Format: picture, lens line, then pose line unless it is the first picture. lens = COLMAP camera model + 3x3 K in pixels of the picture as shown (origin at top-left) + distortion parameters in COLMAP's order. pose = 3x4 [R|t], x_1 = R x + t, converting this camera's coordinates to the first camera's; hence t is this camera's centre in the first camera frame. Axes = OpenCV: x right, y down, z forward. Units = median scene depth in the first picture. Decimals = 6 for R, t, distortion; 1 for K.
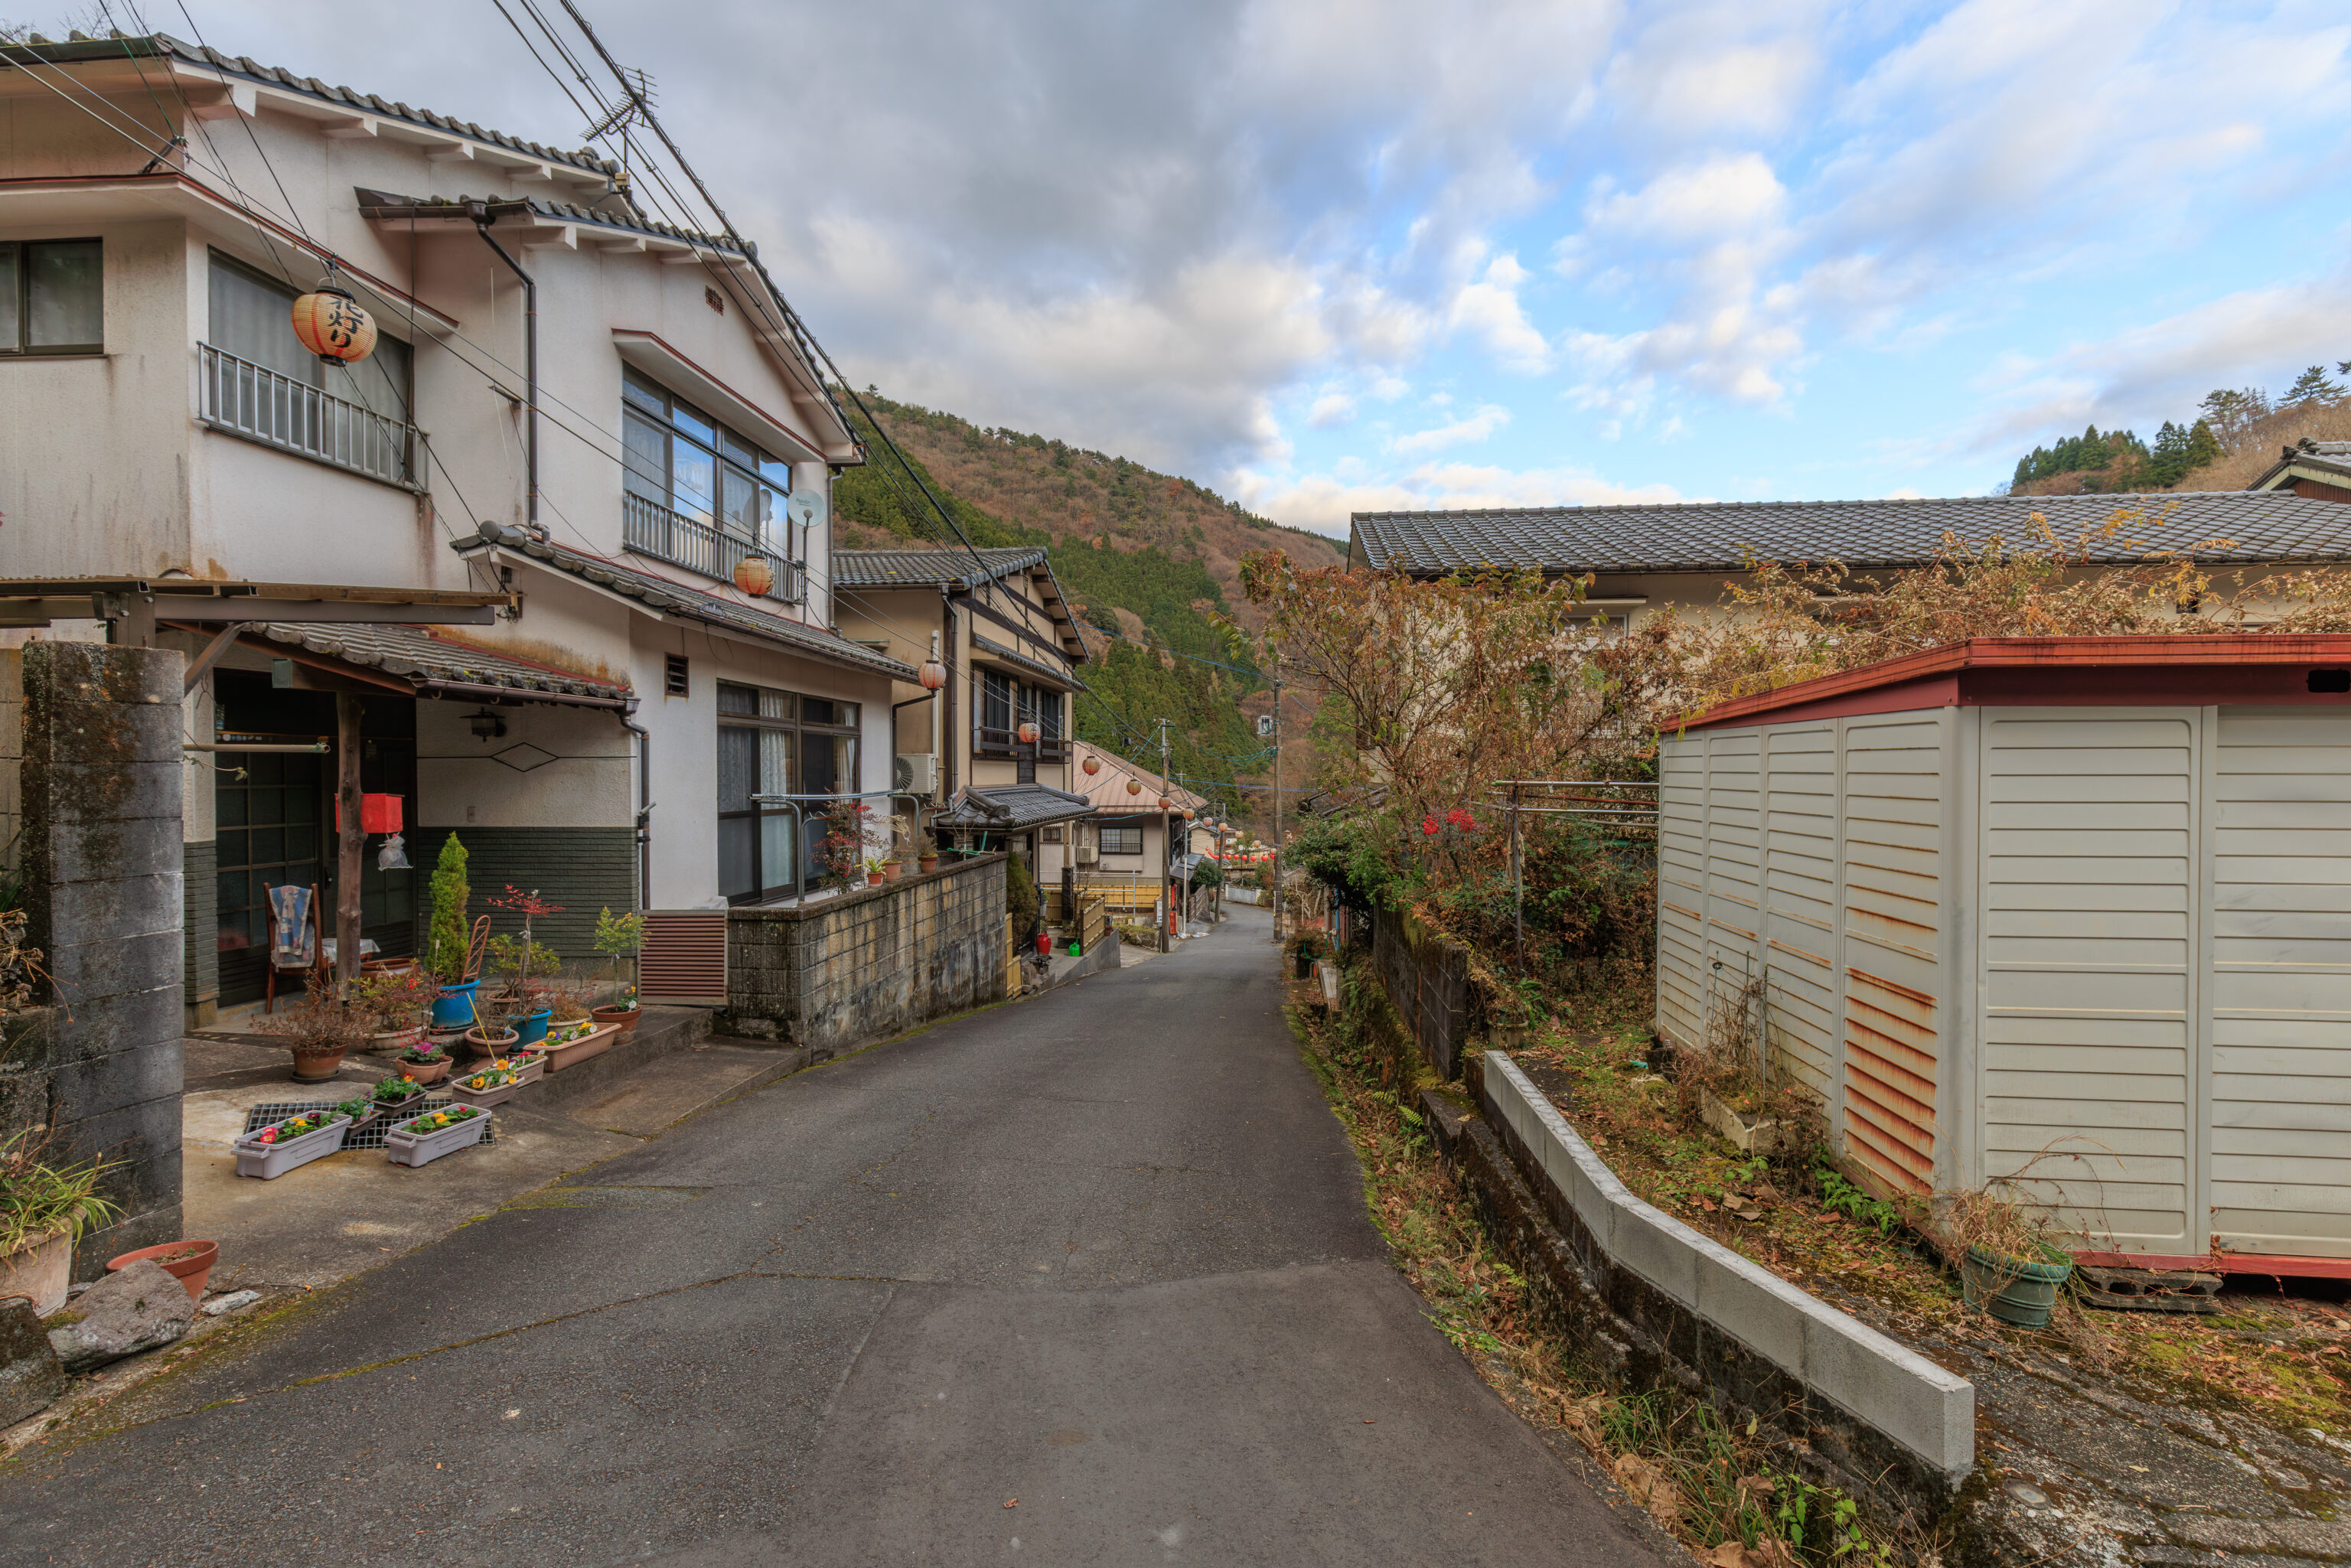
lens RADIAL K [[1050.9, 0, 1186.0], [0, 1050.9, 786.9], [0, 0, 1]] dist [0.005149, -0.000440]
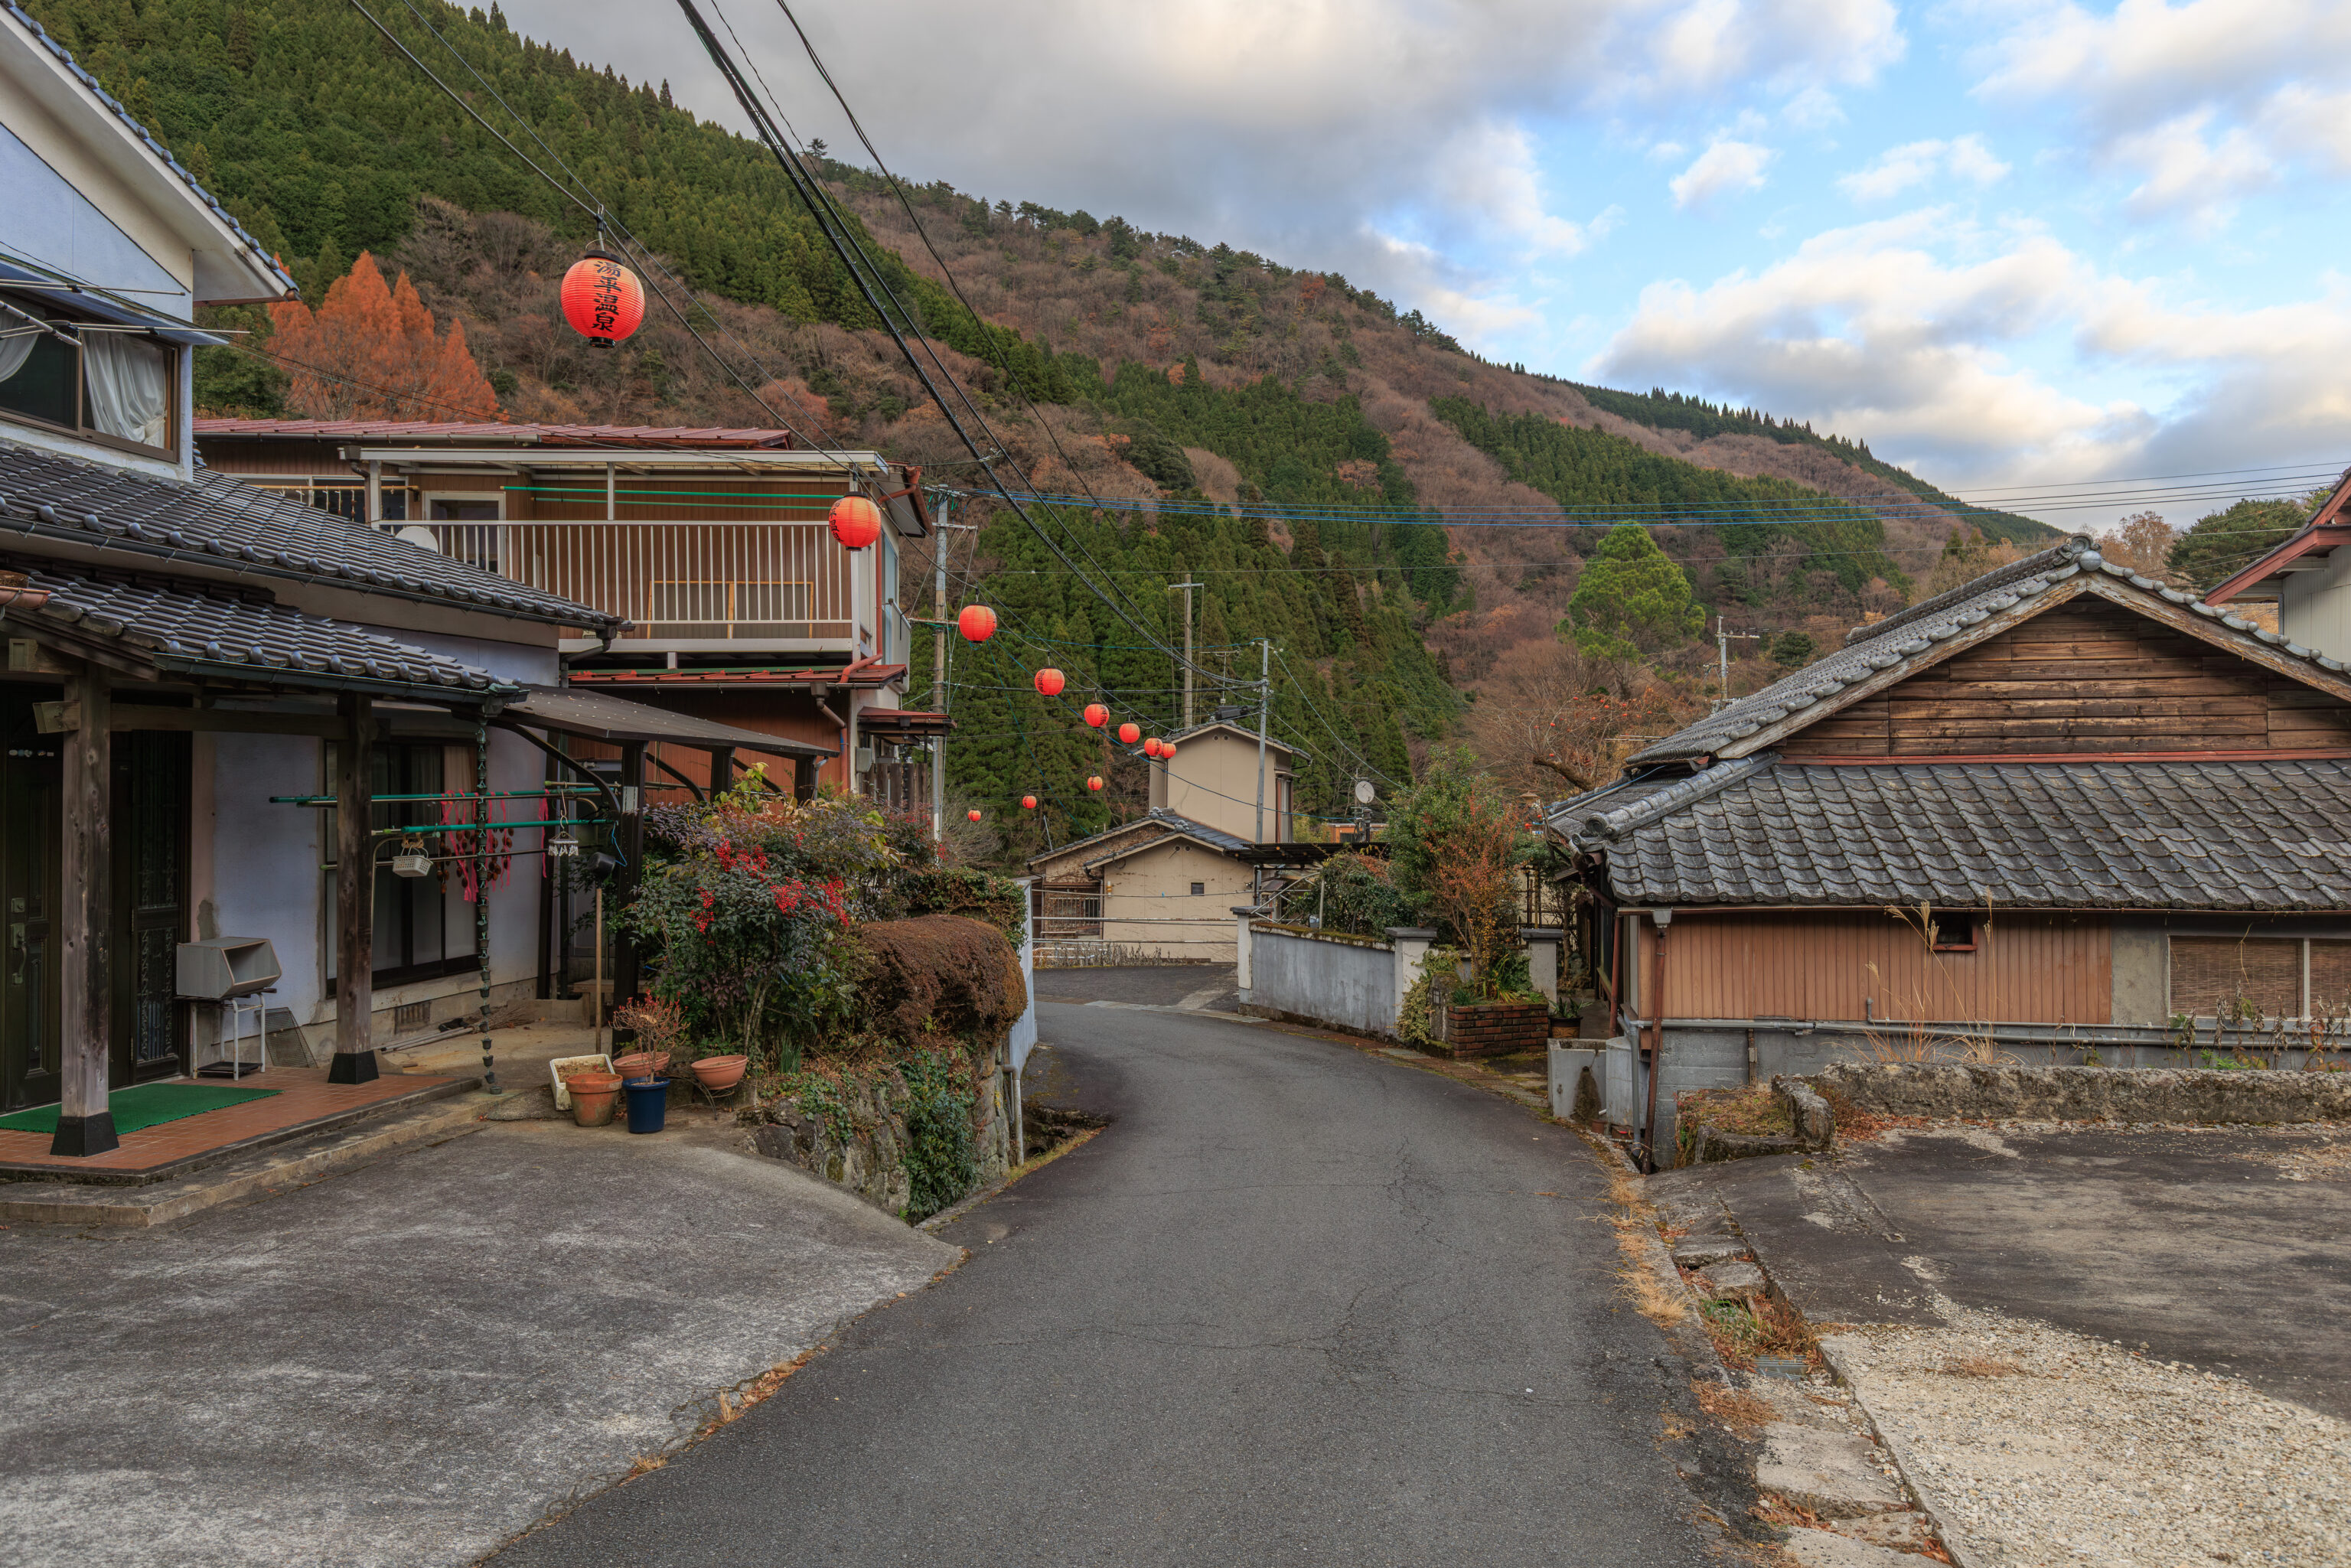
lens RADIAL K [[1609.1, 0, 1185.8], [0, 1609.1, 781.1], [0, 0, 1]] dist [0.002236, -0.004693]
pose [[0.995081, -0.003684, -0.098998, 0.008595], [0.001889, 0.999832, -0.018223, 0.011167], [0.099048, 0.017947, 0.994921, 0.108808]]
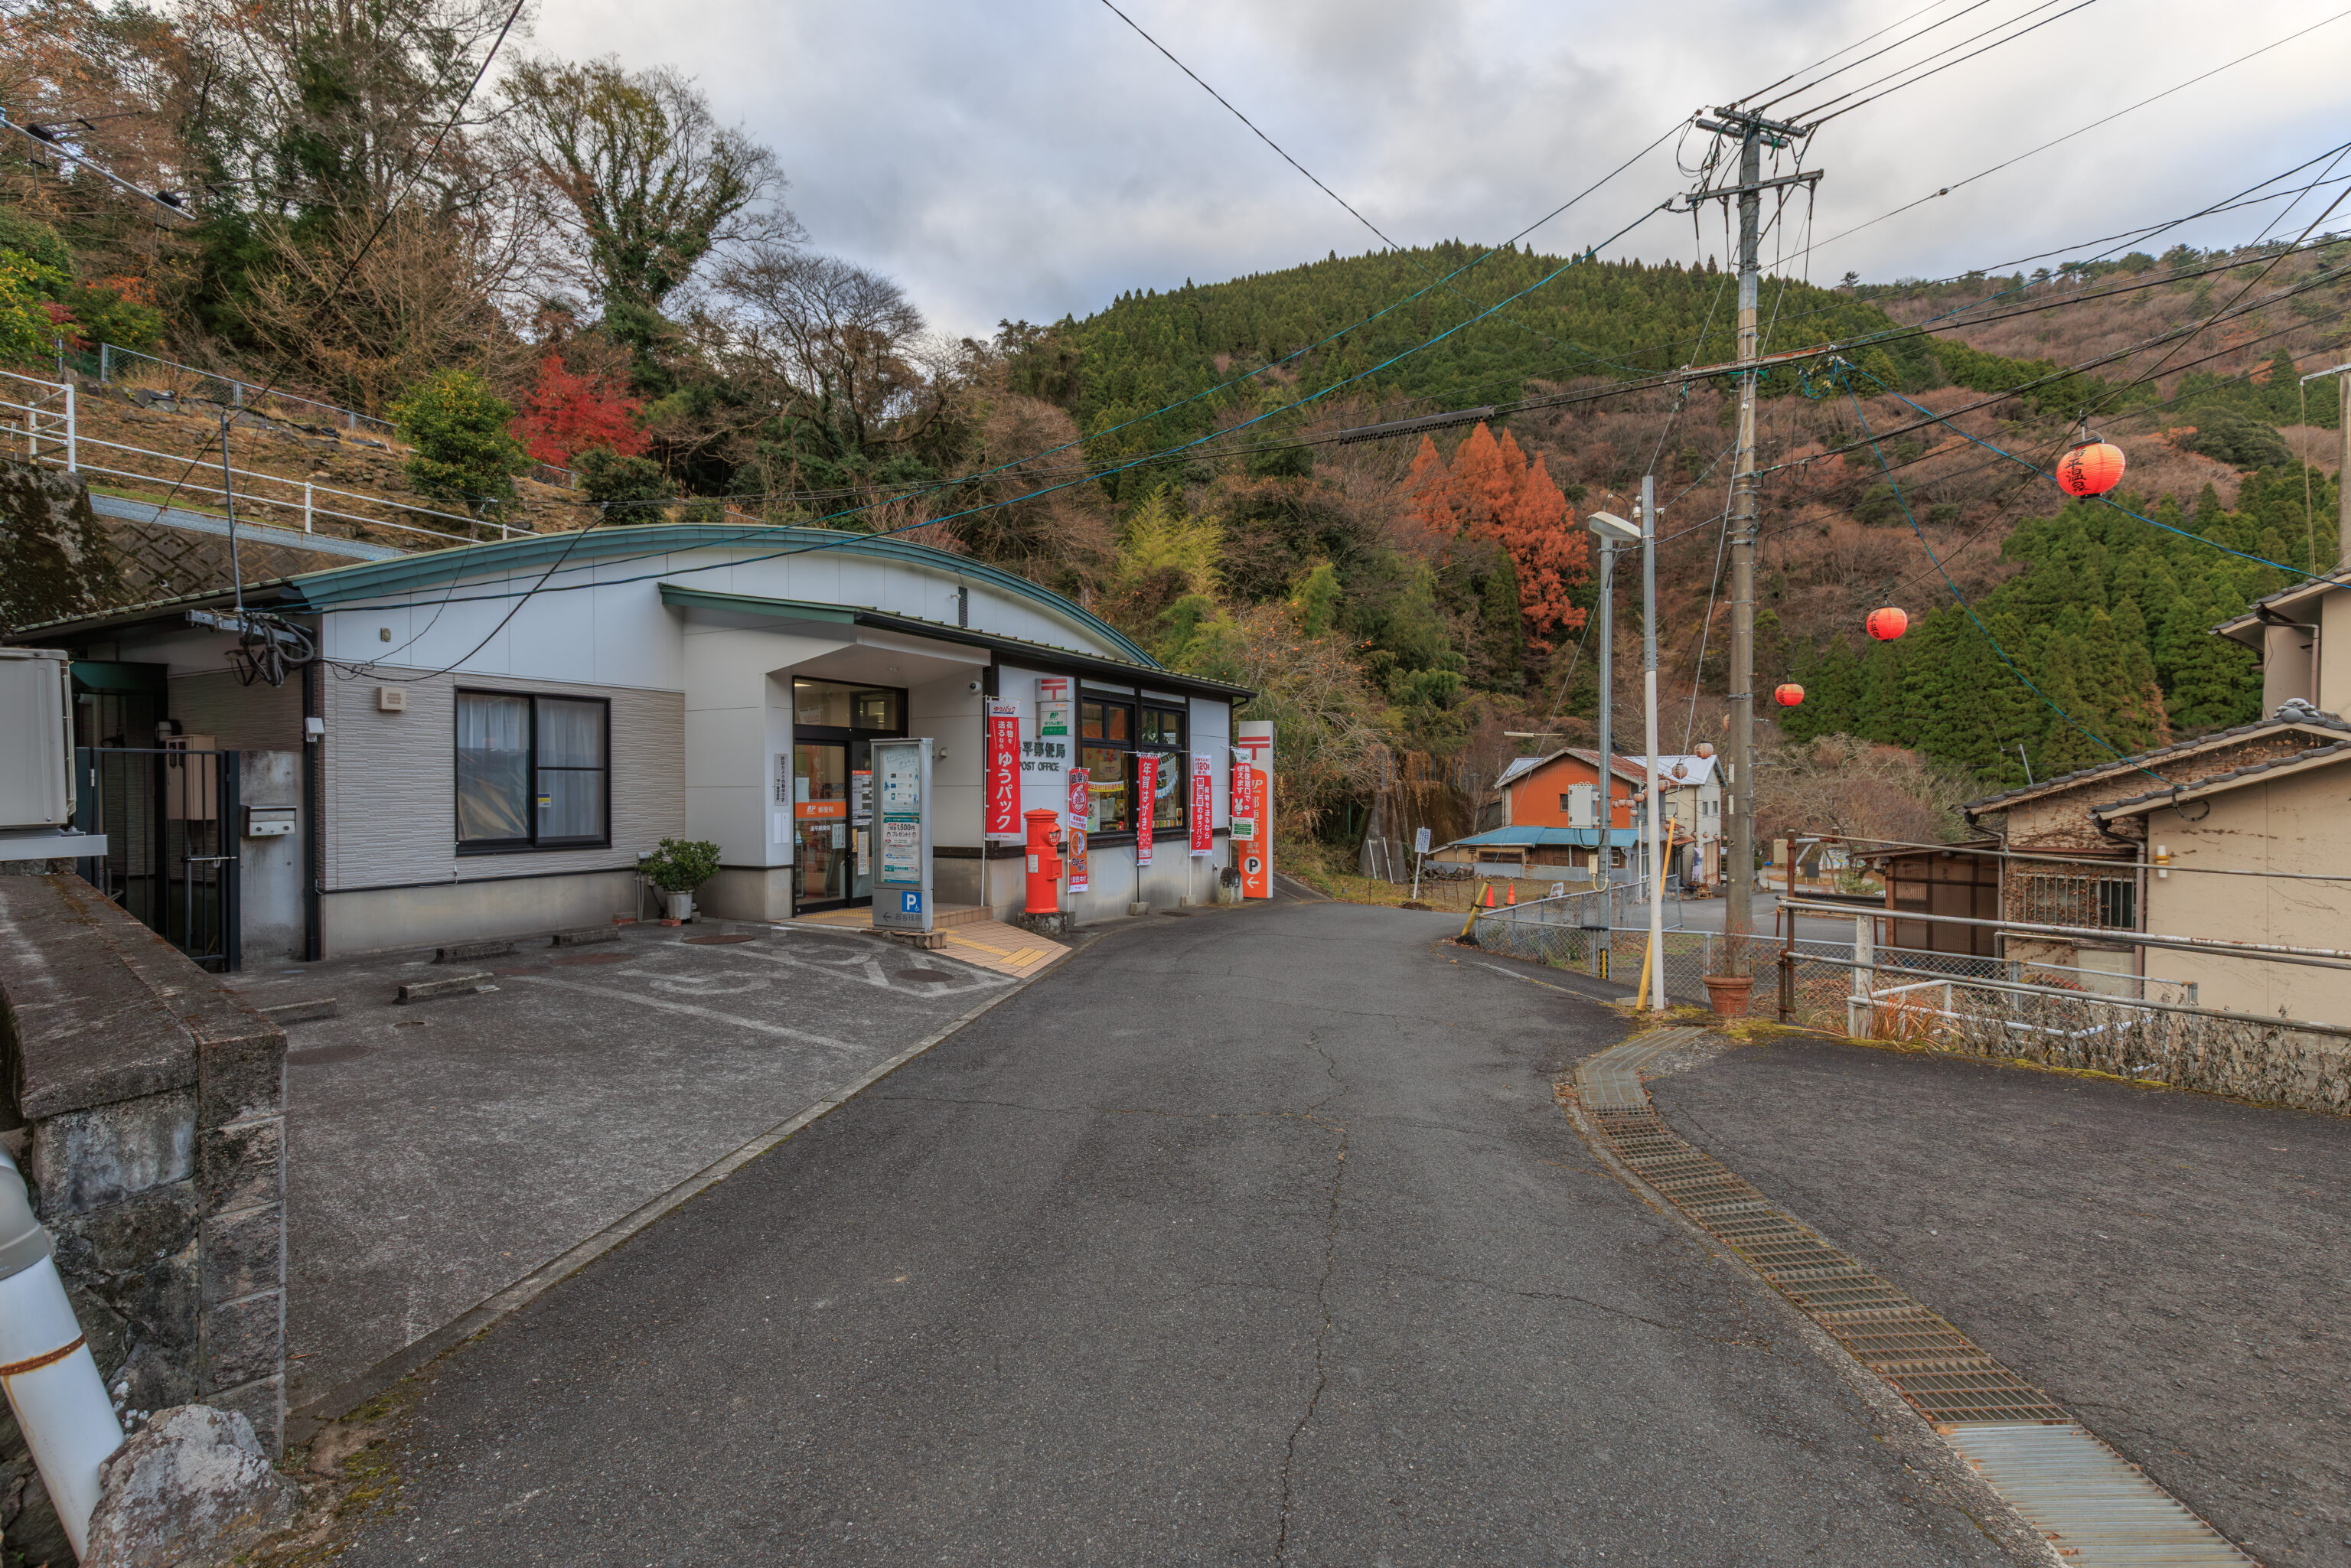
lens RADIAL K [[1050.9, 0, 1170.4], [0, 1050.9, 785.8], [0, 0, 1]] dist [0.005149, -0.000440]
pose [[0.618607, -0.003206, -0.785694, 0.002731], [-0.010074, 0.999877, -0.012012, 0.013562], [0.785636, 0.015346, 0.618499, 0.149175]]
